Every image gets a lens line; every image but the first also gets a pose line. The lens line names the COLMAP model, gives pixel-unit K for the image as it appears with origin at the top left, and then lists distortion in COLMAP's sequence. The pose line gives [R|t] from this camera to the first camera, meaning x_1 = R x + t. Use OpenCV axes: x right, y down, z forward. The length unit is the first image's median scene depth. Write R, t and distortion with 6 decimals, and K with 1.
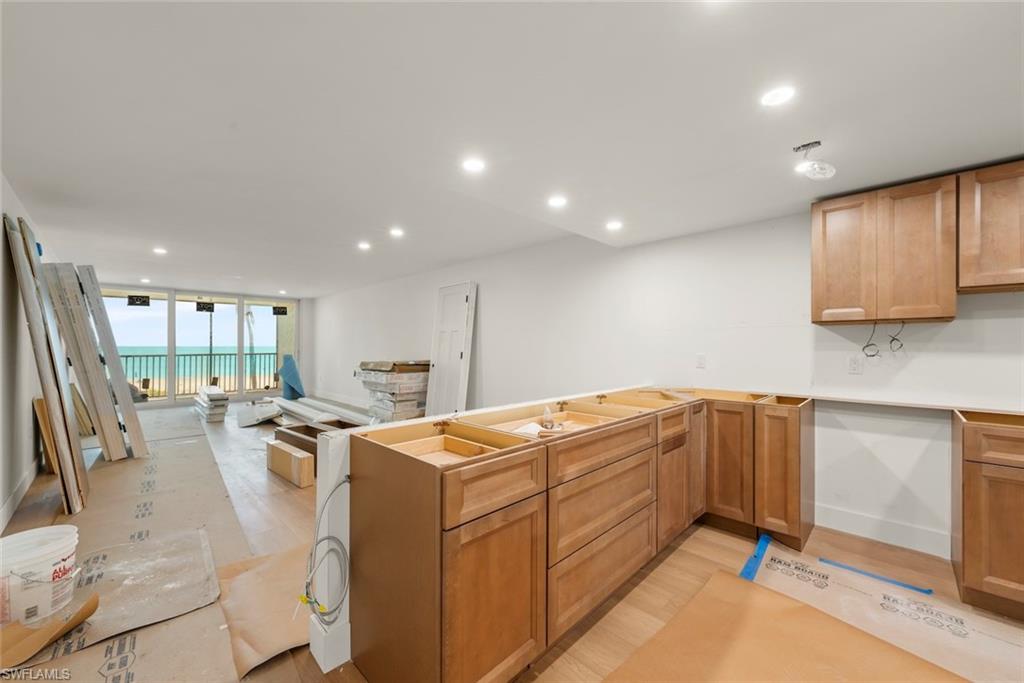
lens RADIAL K [[389.6, 0, 510.8], [0, 389.6, 343.1], [0, 0, 1]] dist [-0.000735, -0.000213]
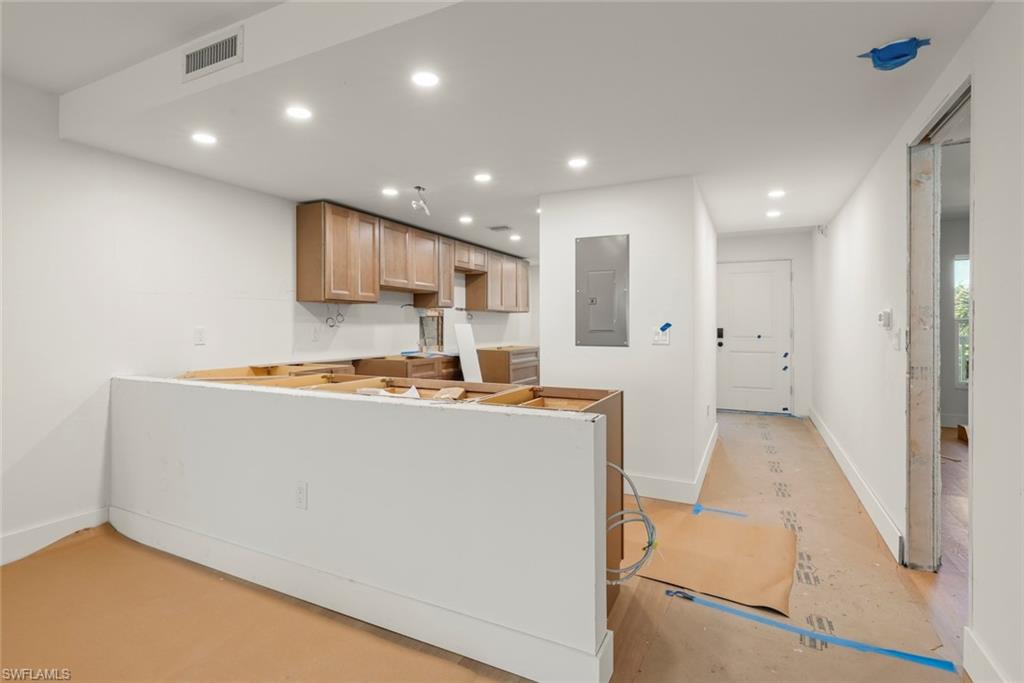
lens RADIAL K [[492.5, 0, 506.9], [0, 492.5, 325.5], [0, 0, 1]] dist [0.000138, 0.000033]
pose [[-0.313997, -0.003797, 0.949416, -0.395987], [-0.008869, 0.999960, 0.001066, 0.009773], [-0.949383, -0.008085, -0.314018, 0.424209]]
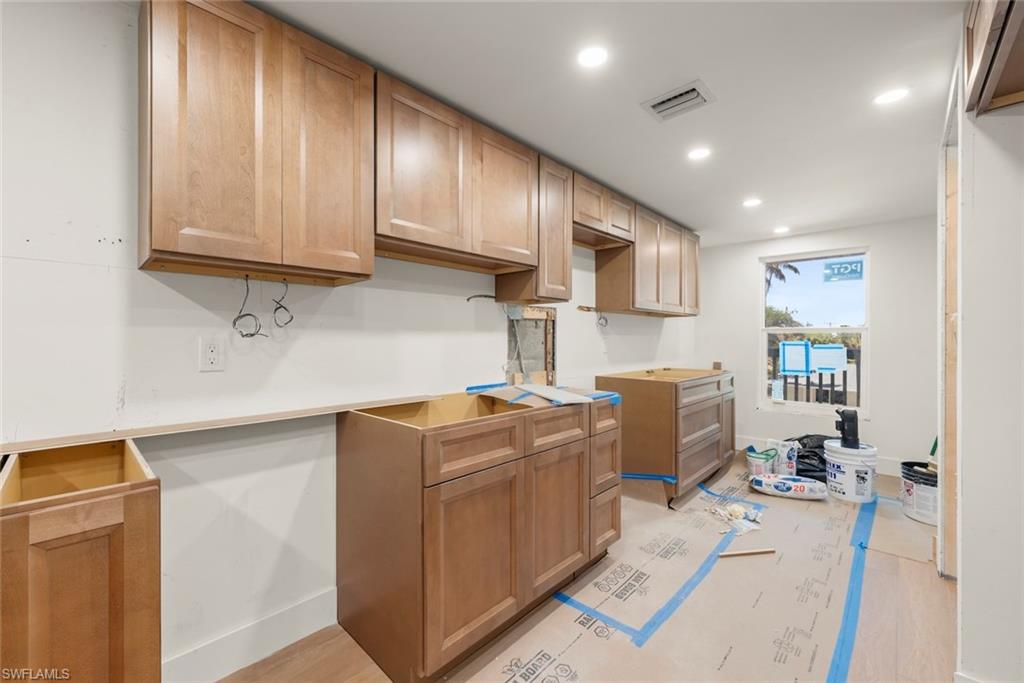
lens RADIAL K [[412.3, 0, 512.0], [0, 412.3, 341.5], [0, 0, 1]] dist [0.000250, 0.000021]
pose [[-0.026162, -0.010169, 0.999606, 0.151795], [-0.007008, 0.999926, 0.009988, 0.014453], [-0.999633, -0.006744, -0.026231, 0.287142]]
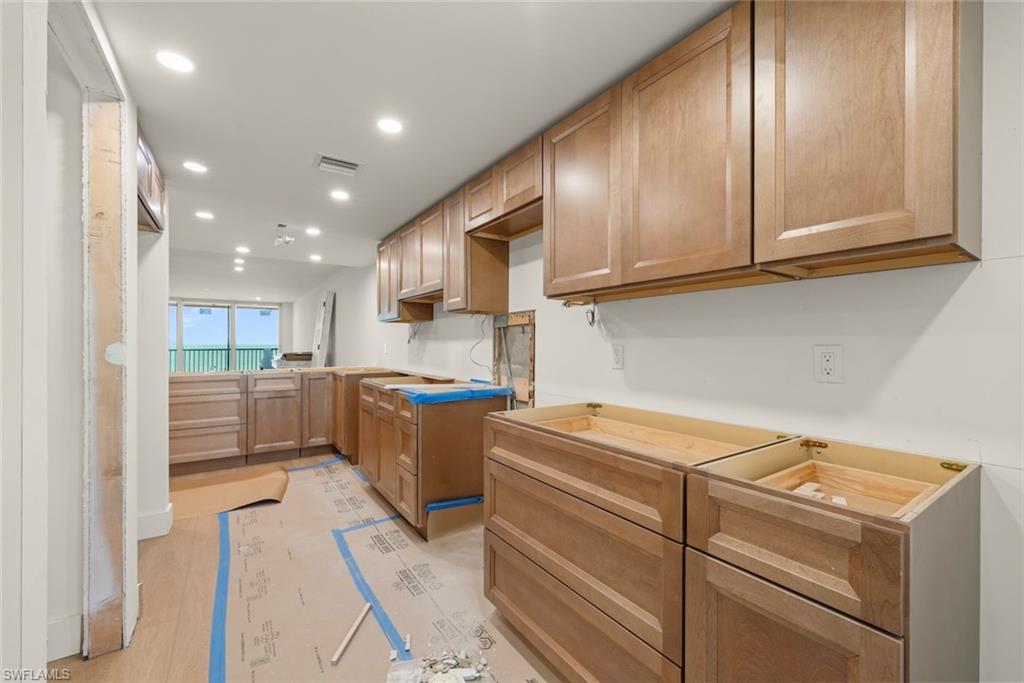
lens RADIAL K [[412.3, 0, 512.0], [0, 412.3, 341.5], [0, 0, 1]] dist [0.000250, 0.000021]
pose [[0.981807, -0.005160, -0.189812, 0.718554], [0.005927, 0.999976, 0.003472, 0.010737], [0.189789, -0.004534, 0.981814, -0.227360]]
